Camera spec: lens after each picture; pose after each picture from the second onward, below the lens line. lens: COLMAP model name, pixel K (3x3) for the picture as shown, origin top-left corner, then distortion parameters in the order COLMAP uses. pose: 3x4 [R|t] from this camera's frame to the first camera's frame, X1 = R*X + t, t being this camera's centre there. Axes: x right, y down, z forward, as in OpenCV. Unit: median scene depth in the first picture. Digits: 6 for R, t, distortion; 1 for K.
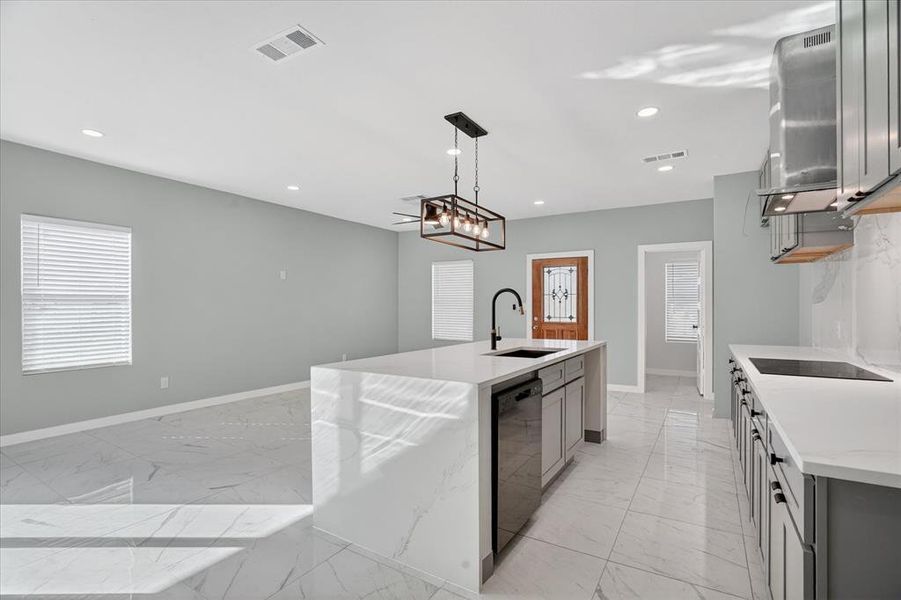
lens RADIAL K [[422.8, 0, 452.2], [0, 422.8, 308.9], [0, 0, 1]] dist [-0.000592, 0.000124]
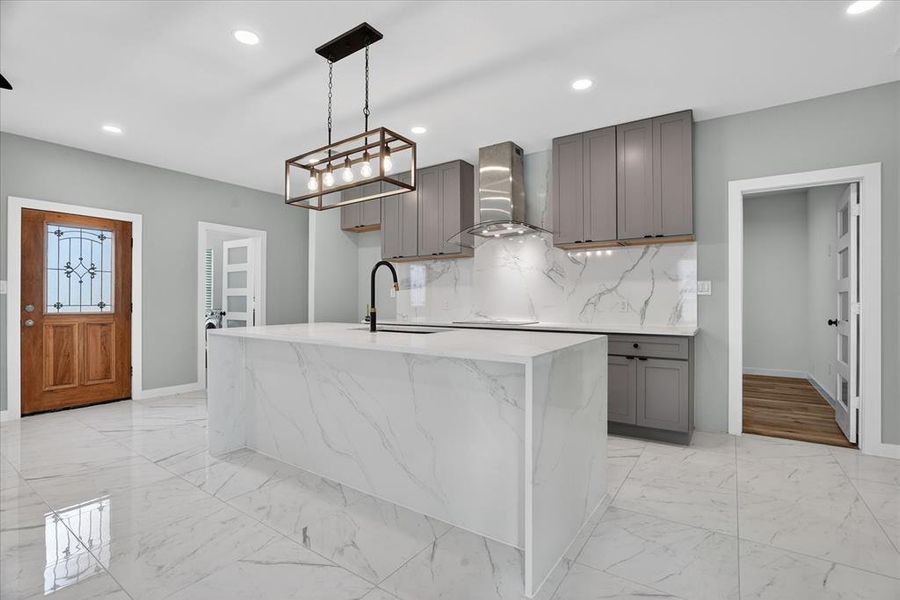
lens RADIAL K [[419.9, 0, 455.5], [0, 419.9, 298.2], [0, 0, 1]] dist [-0.046604, 0.014410]
pose [[0.047676, 0.005762, 0.998846, -0.366872], [0.006691, 0.999959, -0.006088, 0.017510], [-0.998840, 0.006974, 0.047636, 0.404208]]
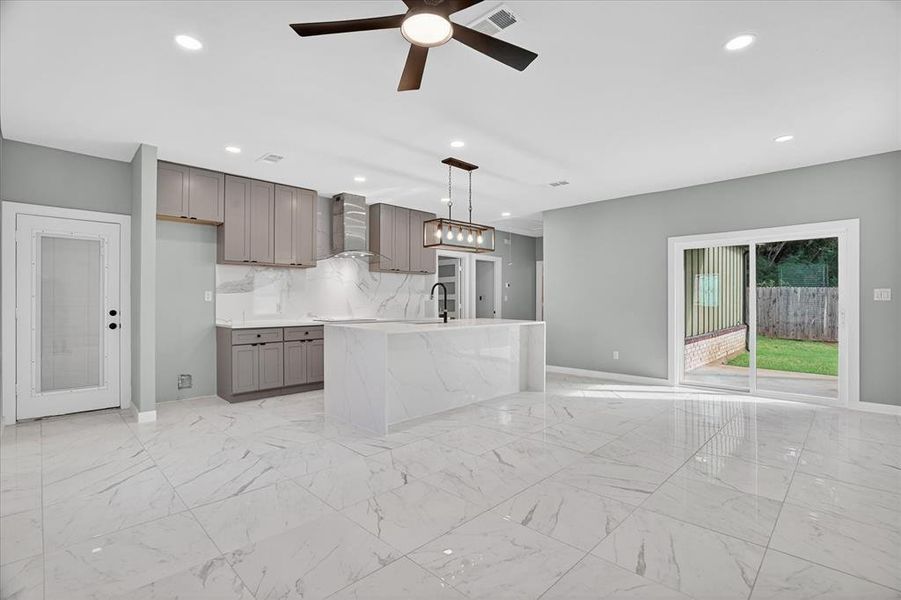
lens RADIAL K [[420.3, 0, 456.0], [0, 420.3, 298.2], [0, 0, 1]] dist [-0.046604, 0.014410]
pose [[-0.975021, -0.000496, 0.222113, -0.136359], [0.000126, 0.999996, 0.002785, 0.001287], [-0.222113, 0.002743, -0.975017, 1.234412]]
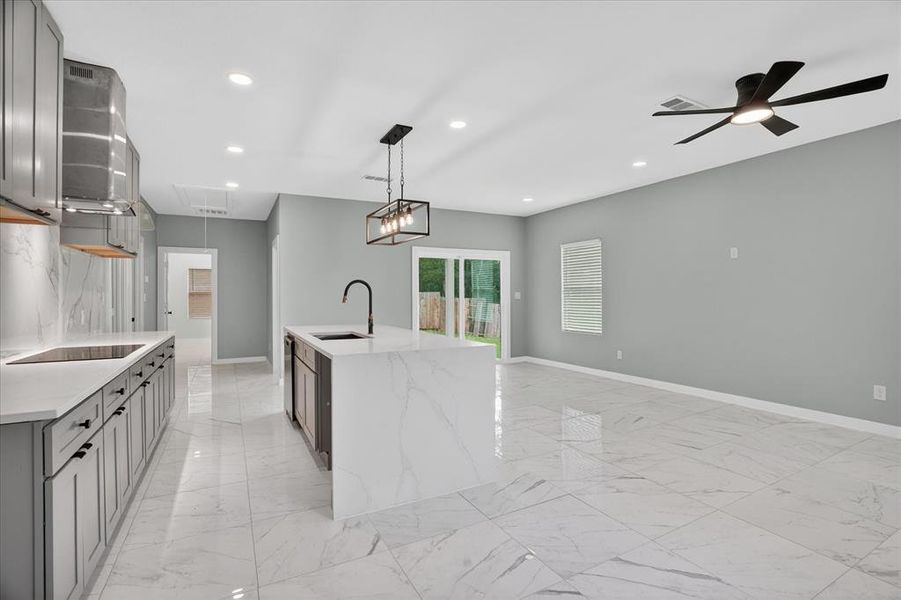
lens RADIAL K [[420.3, 0, 456.0], [0, 420.3, 298.2], [0, 0, 1]] dist [-0.046604, 0.014410]
pose [[-0.503428, 0.006116, -0.864016, 0.476930], [0.001561, 0.999980, 0.006169, -0.003357], [0.864036, 0.001757, -0.503427, 0.887201]]
